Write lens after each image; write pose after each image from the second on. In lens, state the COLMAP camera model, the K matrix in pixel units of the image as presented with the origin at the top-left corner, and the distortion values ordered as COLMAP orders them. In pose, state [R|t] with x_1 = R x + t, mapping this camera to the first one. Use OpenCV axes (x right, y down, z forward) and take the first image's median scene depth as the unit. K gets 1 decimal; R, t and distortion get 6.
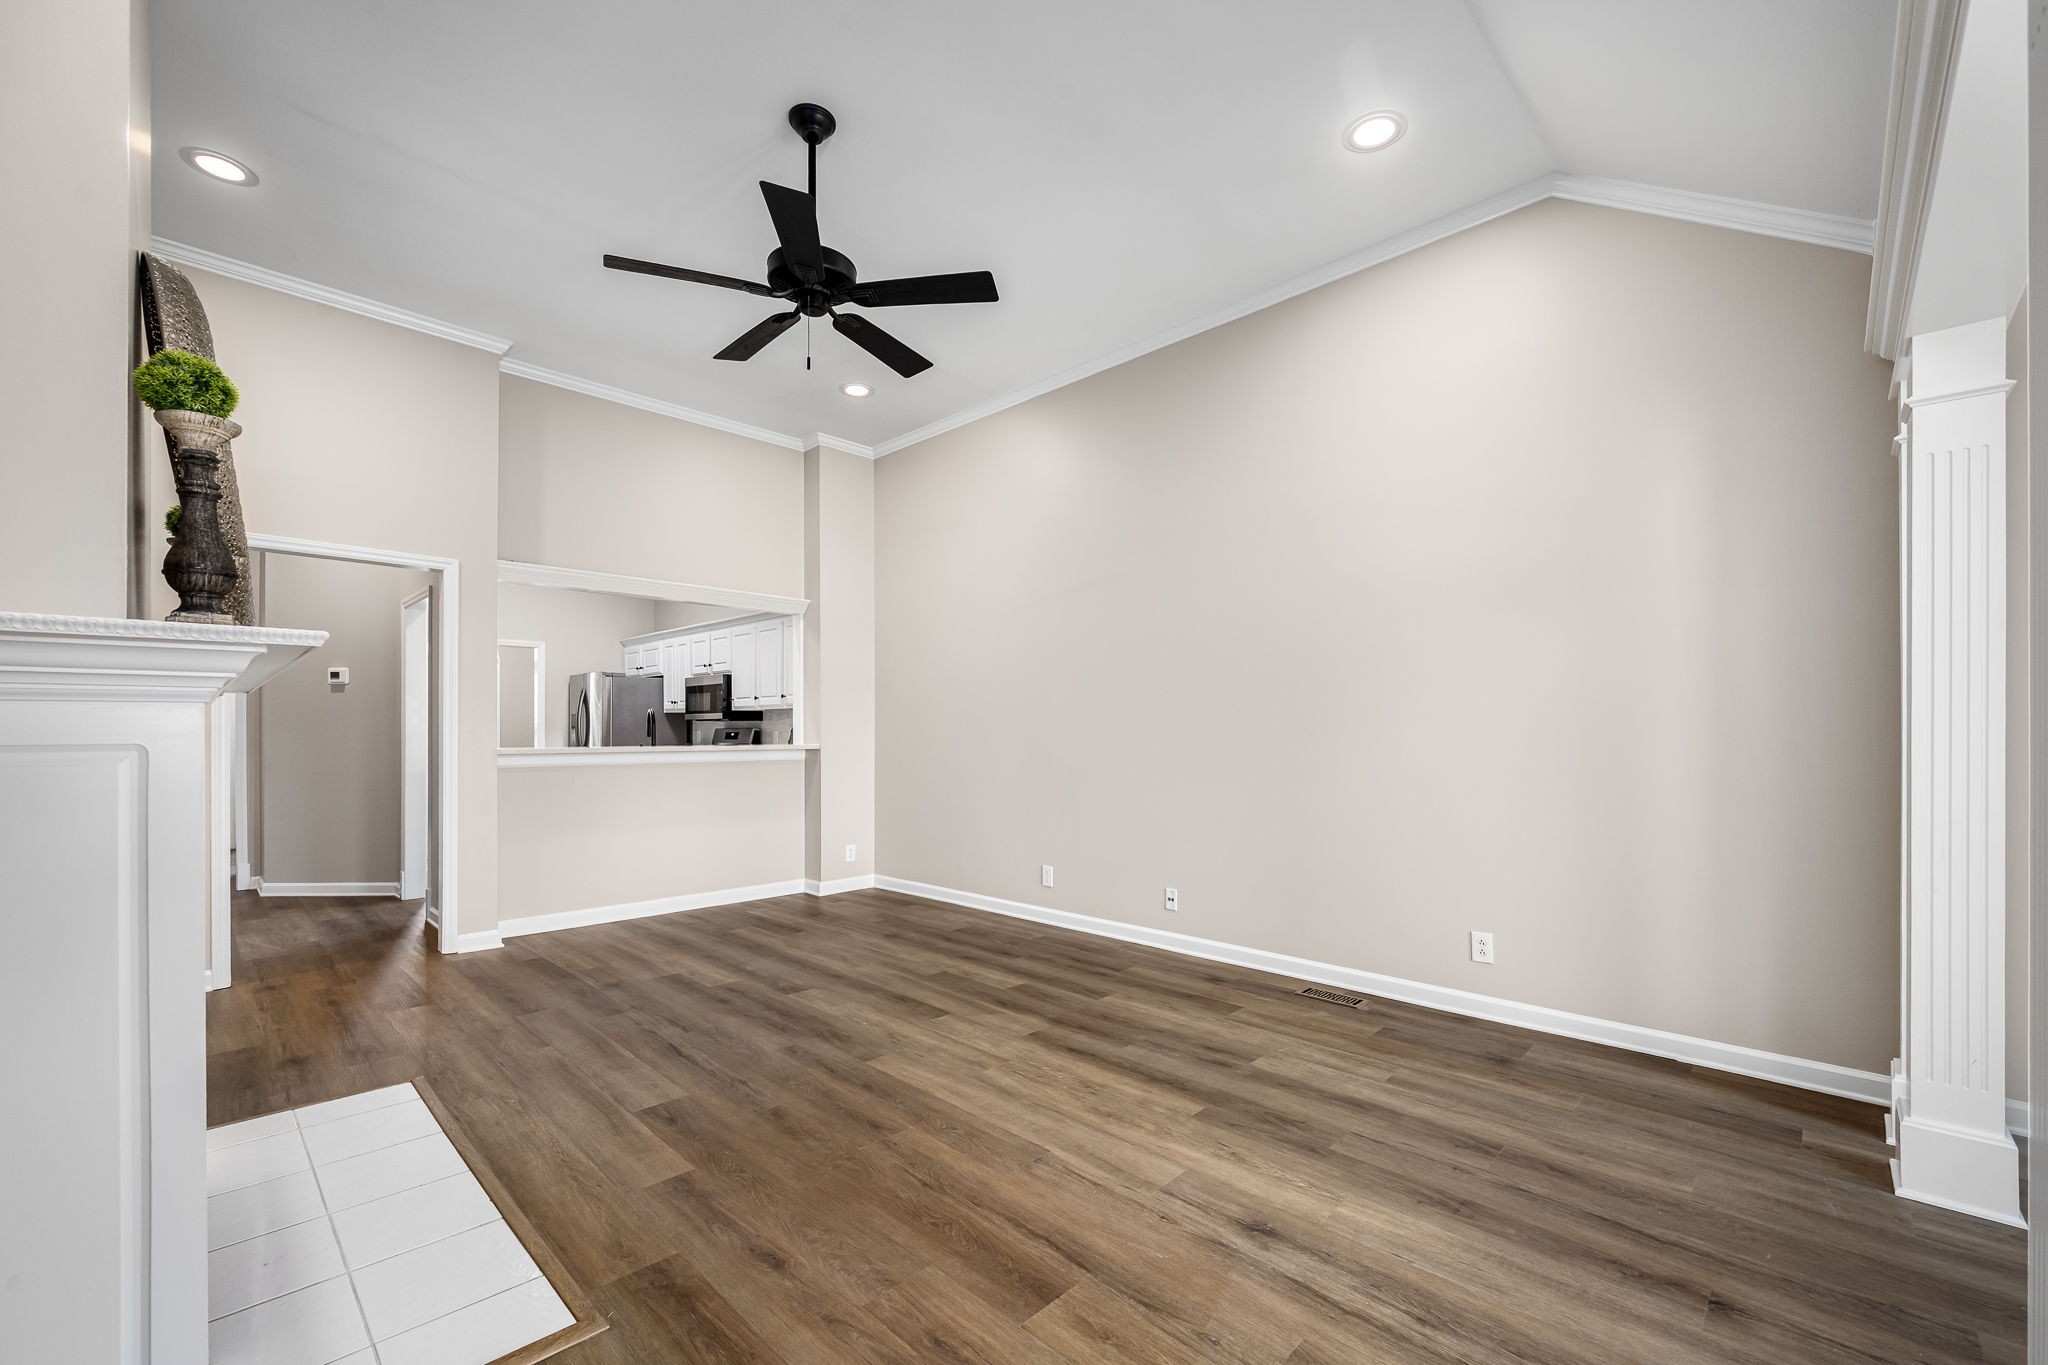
lens RADIAL K [[827.7, 0, 1037.9], [0, 827.7, 731.9], [0, 0, 1]] dist [-0.002171, -0.000489]
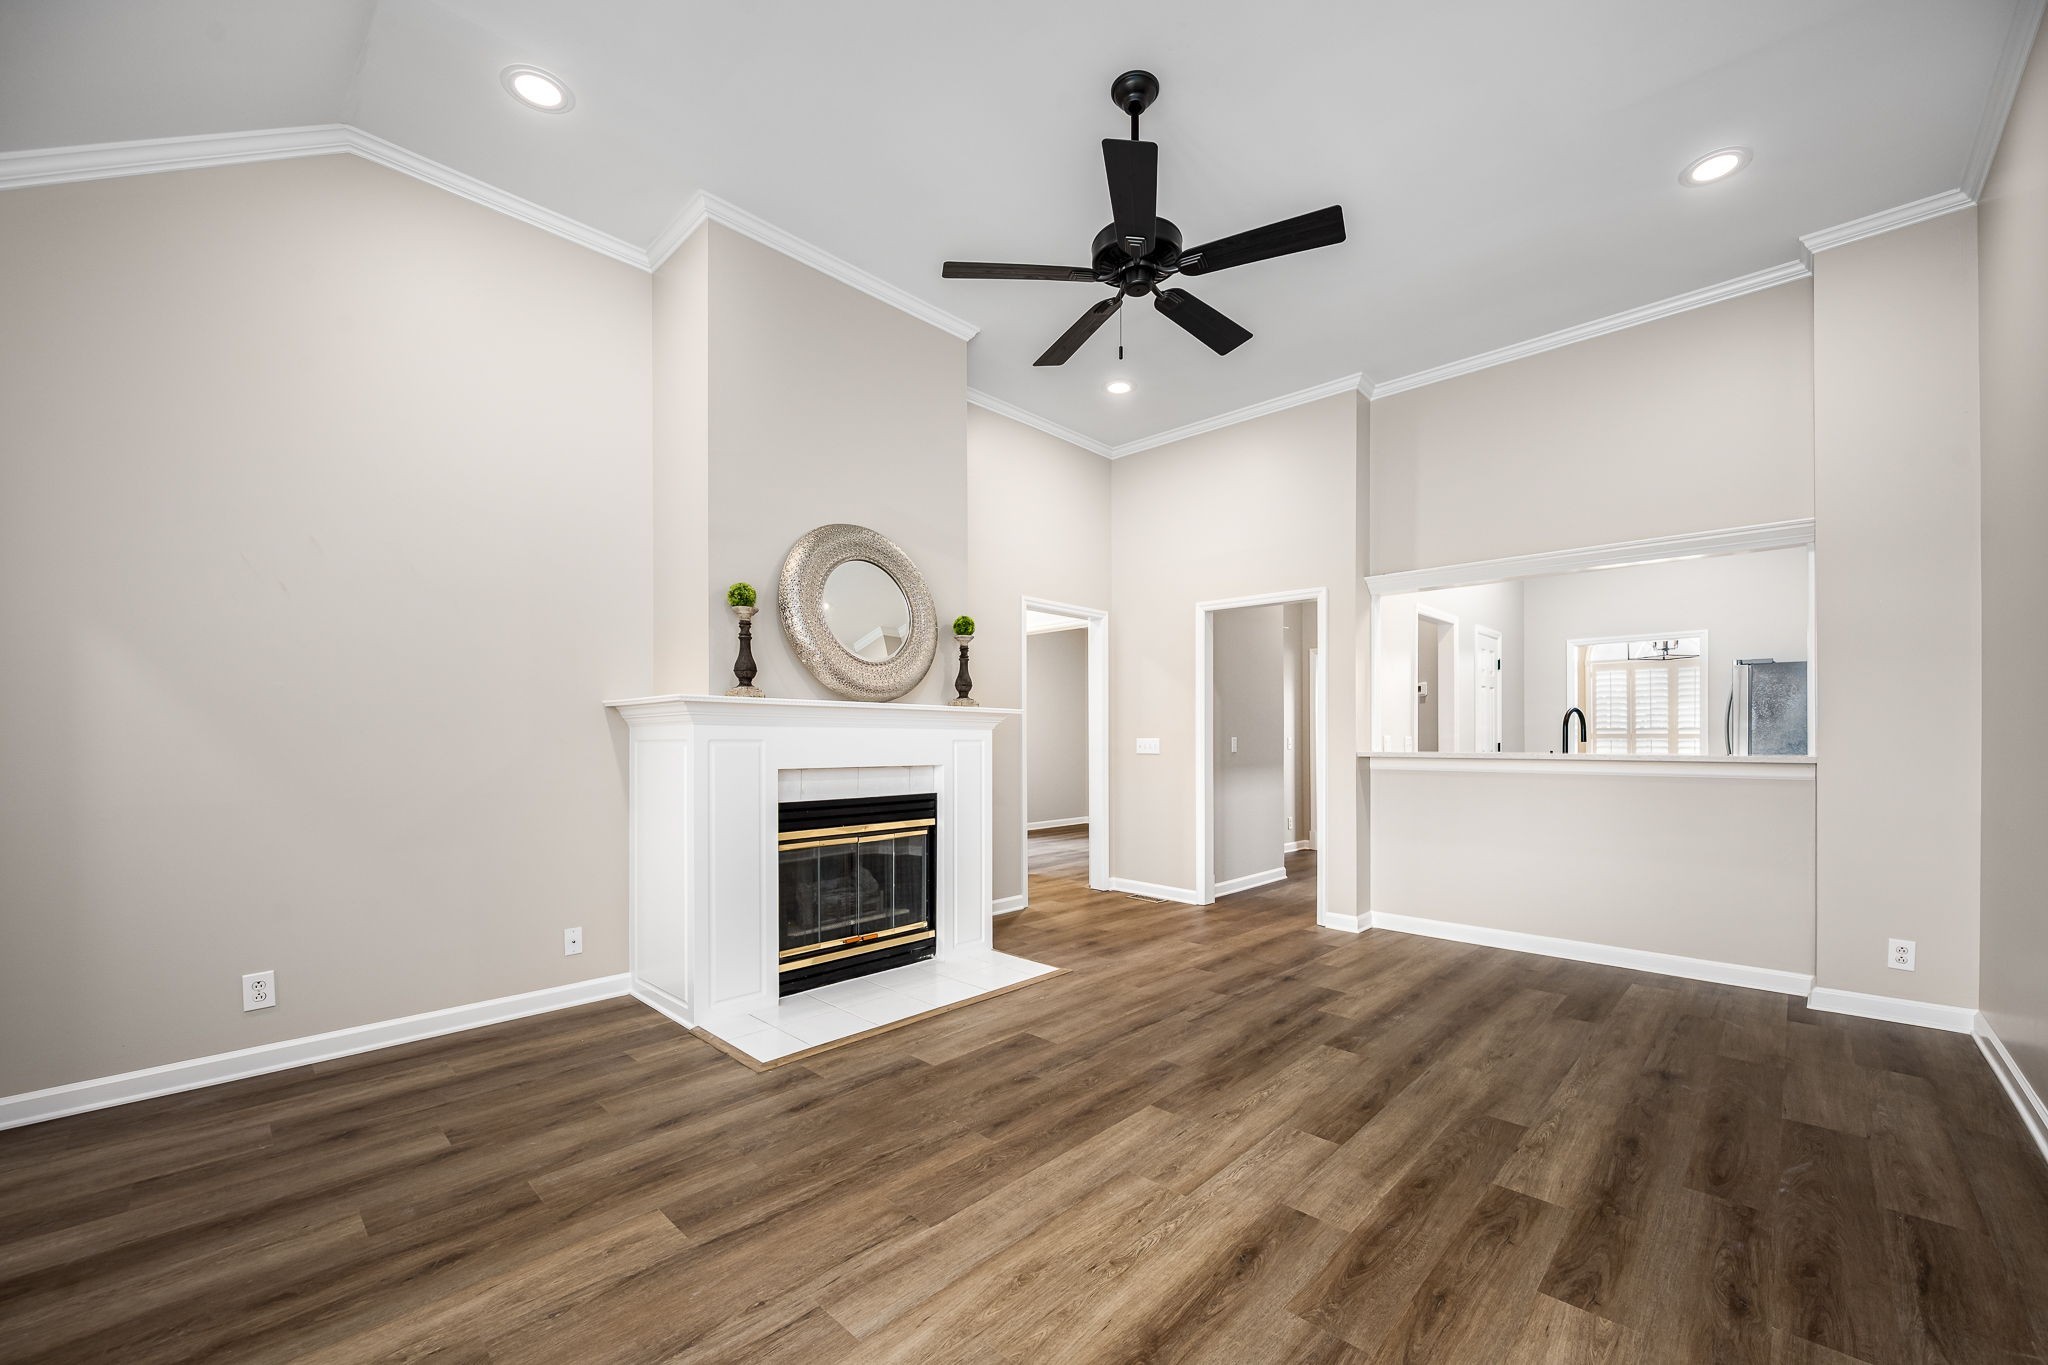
lens RADIAL K [[812.7, 0, 1033.7], [0, 812.7, 734.0], [0, 0, 1]] dist [-0.001897, -0.000546]
pose [[0.002277, -0.006852, -0.999974, 0.605479], [0.000427, 0.999976, -0.006851, 0.000360], [0.999997, -0.000412, 0.002280, 0.776184]]
